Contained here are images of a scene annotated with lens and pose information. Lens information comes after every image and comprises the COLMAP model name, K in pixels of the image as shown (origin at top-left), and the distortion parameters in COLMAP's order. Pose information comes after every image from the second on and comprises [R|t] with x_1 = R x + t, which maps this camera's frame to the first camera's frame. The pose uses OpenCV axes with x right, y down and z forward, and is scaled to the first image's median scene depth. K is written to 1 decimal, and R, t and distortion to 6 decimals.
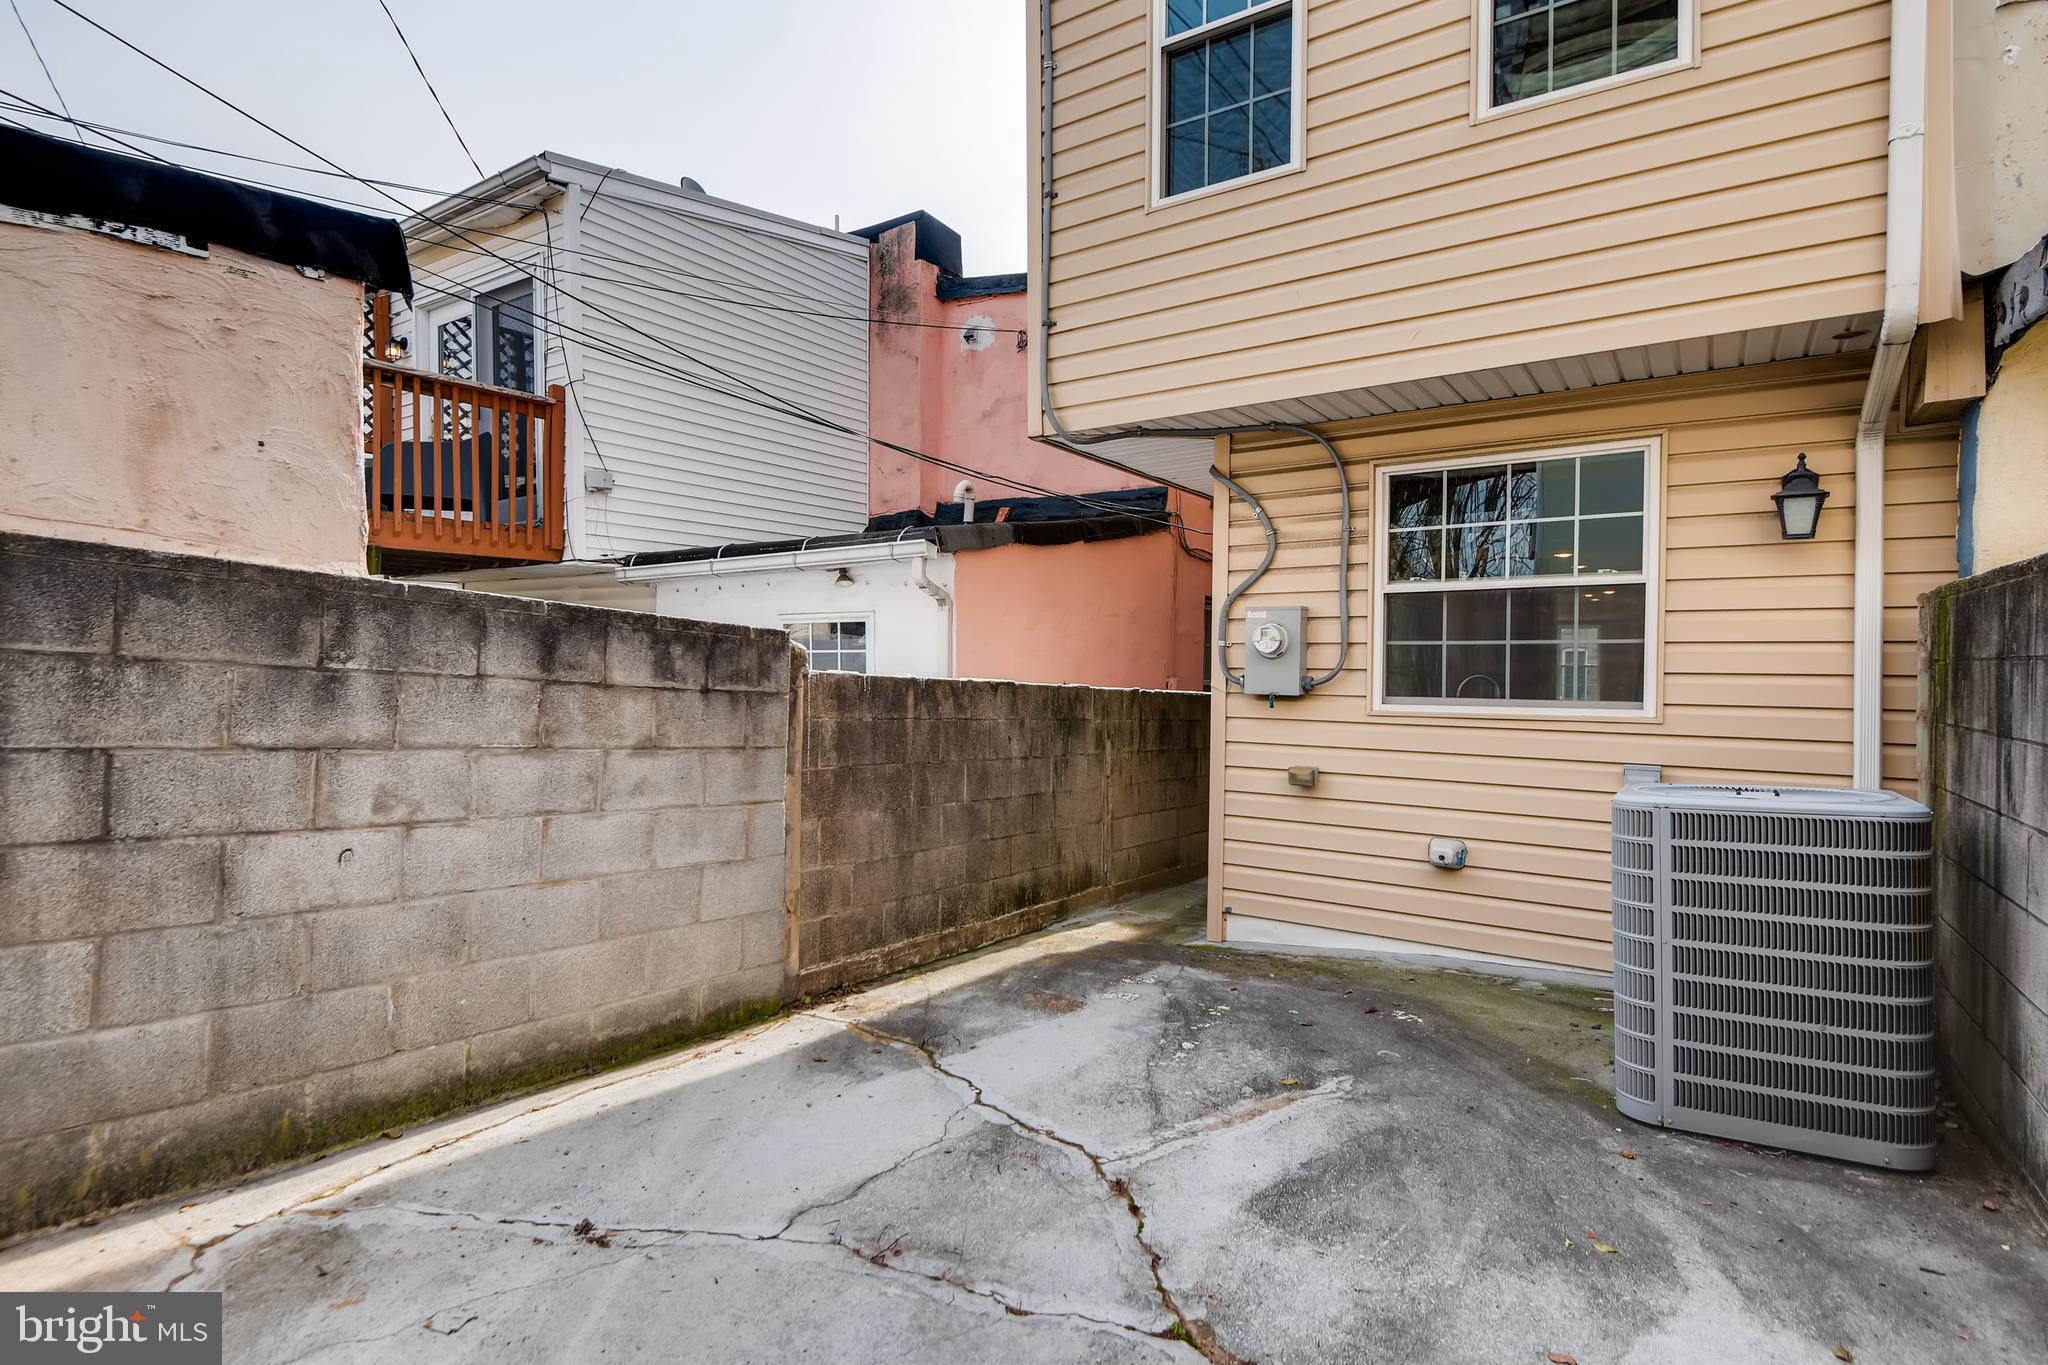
lens RADIAL K [[1032.9, 0, 1017.7], [0, 1032.9, 683.3], [0, 0, 1]] dist [0.015892, -0.012881]
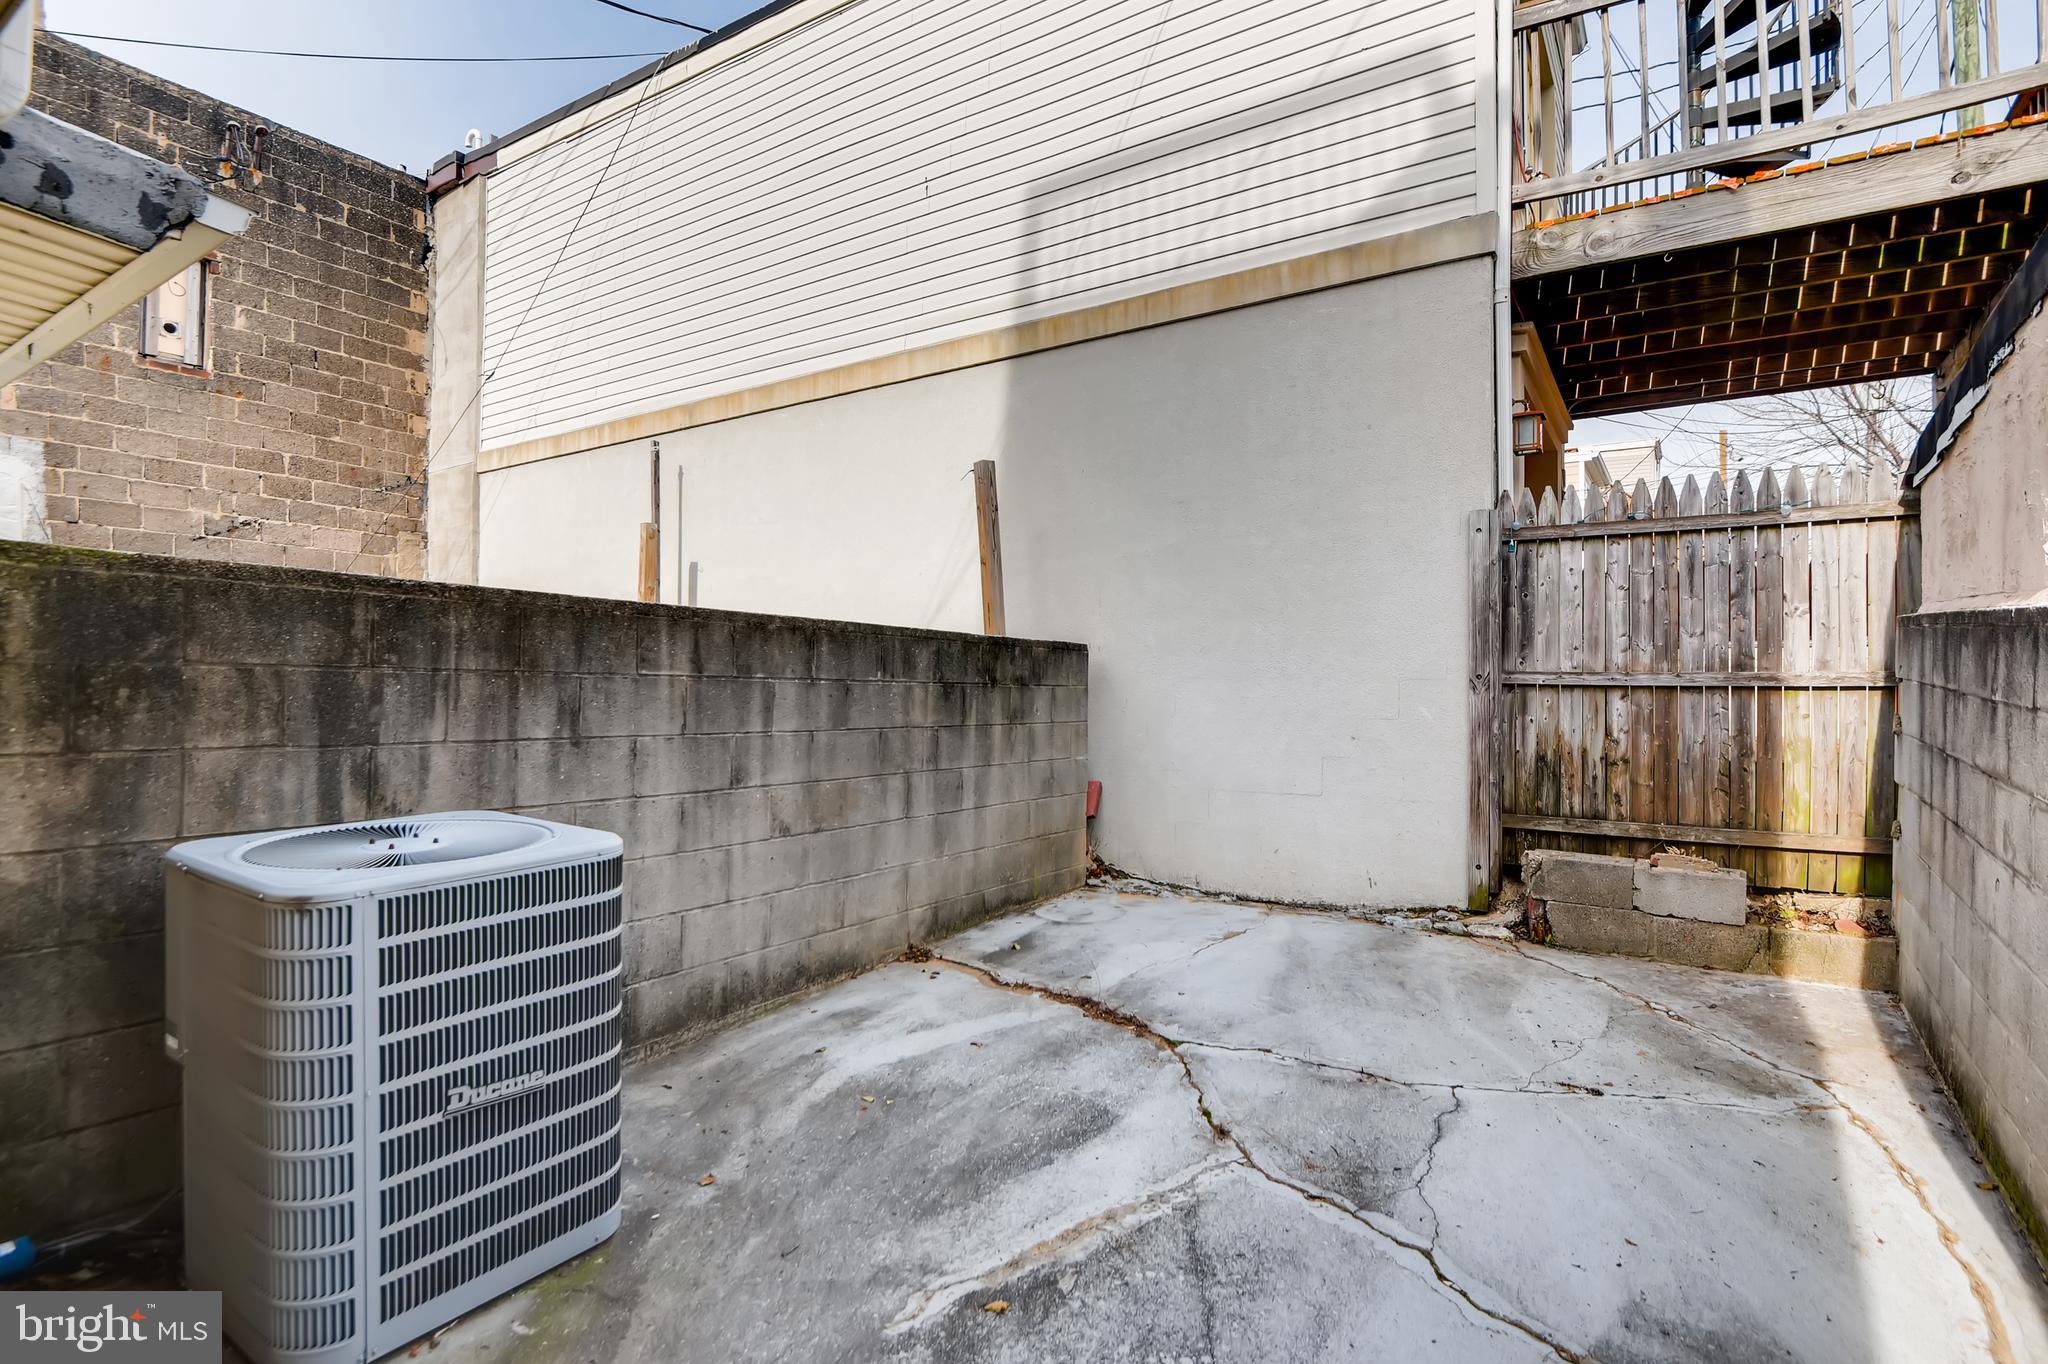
lens RADIAL K [[1009.7, 0, 1012.0], [0, 1009.7, 676.8], [0, 0, 1]] dist [0.002550, -0.002426]
pose [[-0.999661, -0.014456, 0.021662, 0.222975], [-0.014527, 0.999890, -0.003109, -0.016315], [-0.021615, -0.003423, -0.999761, 1.508327]]
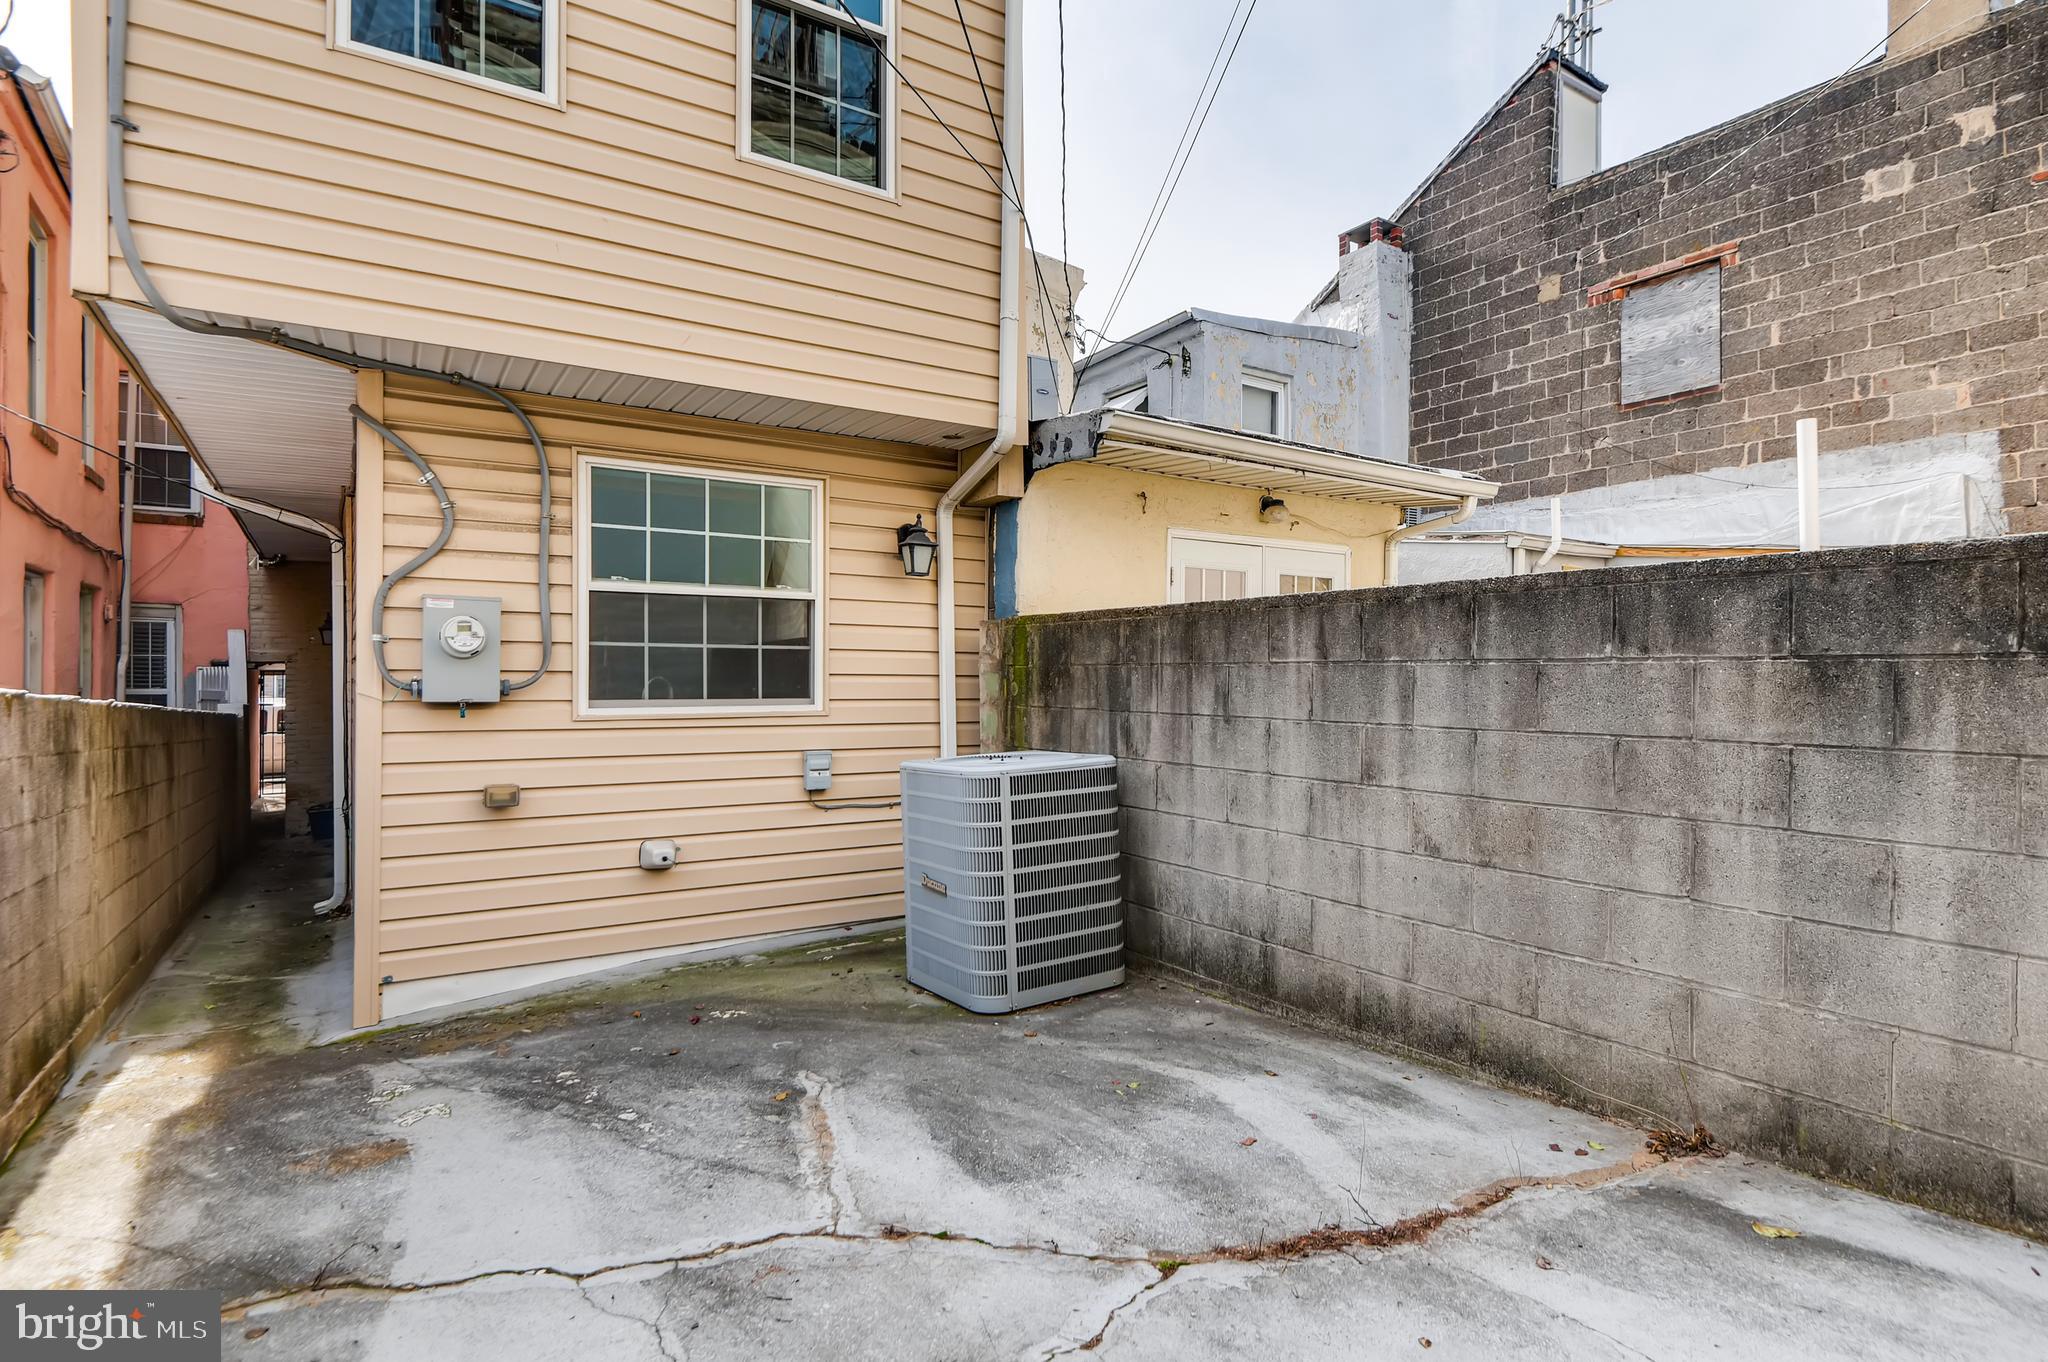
lens RADIAL K [[1032.9, 0, 1031.5], [0, 1032.9, 674.5], [0, 0, 1]] dist [0.015892, -0.012881]
pose [[0.392915, -0.004485, 0.919564, -0.490641], [0.013503, 0.999908, -0.000893, -0.006063], [-0.919476, 0.012768, 0.392940, 0.363984]]
